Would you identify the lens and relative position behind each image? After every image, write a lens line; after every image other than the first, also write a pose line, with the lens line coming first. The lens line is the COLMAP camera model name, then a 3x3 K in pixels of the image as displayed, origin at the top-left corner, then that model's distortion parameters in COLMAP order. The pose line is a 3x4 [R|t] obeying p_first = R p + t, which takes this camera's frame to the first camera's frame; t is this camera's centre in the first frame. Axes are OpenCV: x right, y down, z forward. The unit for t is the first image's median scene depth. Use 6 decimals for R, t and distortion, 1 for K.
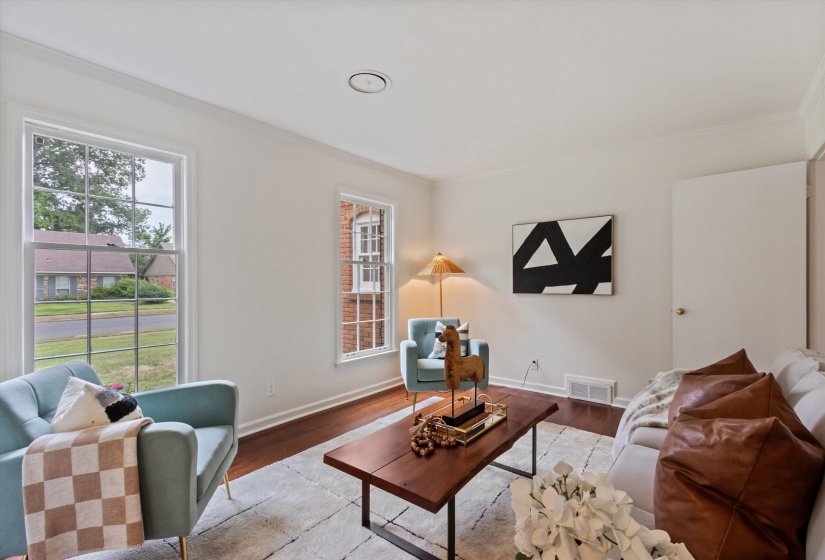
lens RADIAL K [[381.8, 0, 414.0], [0, 381.8, 282.4], [0, 0, 1]] dist [0.004988, 0.000461]
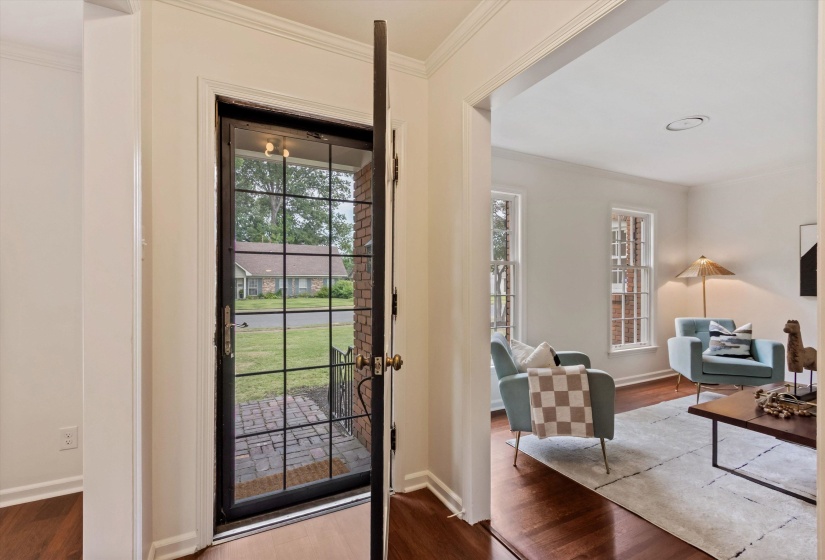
lens RADIAL K [[381.8, 0, 414.0], [0, 381.8, 282.4], [0, 0, 1]] dist [0.004988, 0.000461]
pose [[0.913329, 0.001334, -0.407219, -0.255716], [-0.002946, 0.999990, -0.003332, 0.000833], [0.407211, 0.004243, 0.913324, -0.304095]]
